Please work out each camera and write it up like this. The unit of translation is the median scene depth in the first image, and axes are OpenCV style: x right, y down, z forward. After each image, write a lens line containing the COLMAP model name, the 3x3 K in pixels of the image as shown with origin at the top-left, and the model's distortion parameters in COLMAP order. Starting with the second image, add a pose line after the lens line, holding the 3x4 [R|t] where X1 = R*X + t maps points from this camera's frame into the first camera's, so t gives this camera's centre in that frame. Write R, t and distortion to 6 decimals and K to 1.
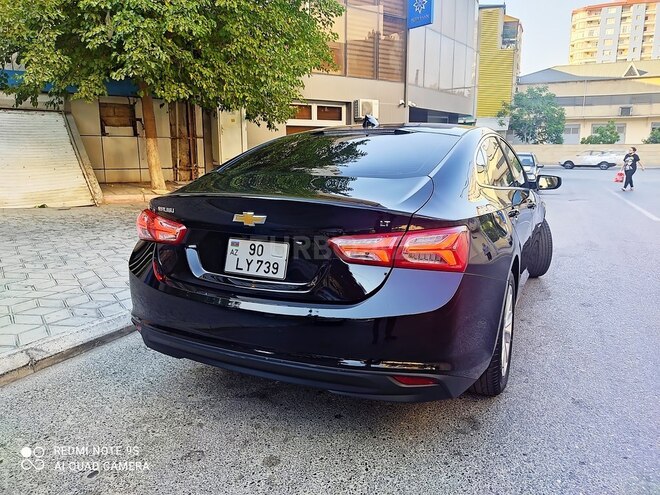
lens RADIAL K [[504.0, 0, 336.6], [0, 504.0, 250.2], [0, 0, 1]] dist [0.029070, -0.011308]
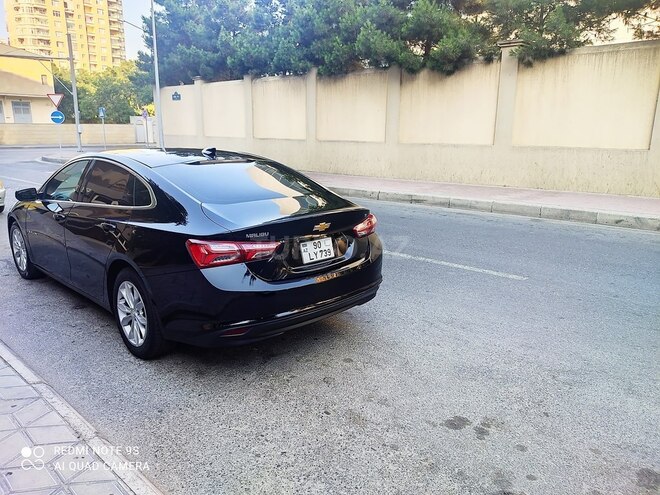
lens RADIAL K [[505.8, 0, 336.6], [0, 505.8, 243.8], [0, 0, 1]] dist [0.077843, -0.136133]
pose [[0.334609, -0.206255, 0.919508, -0.400853], [0.173426, 0.972566, 0.155047, -0.060522], [-0.926261, 0.107587, 0.361199, 0.080597]]
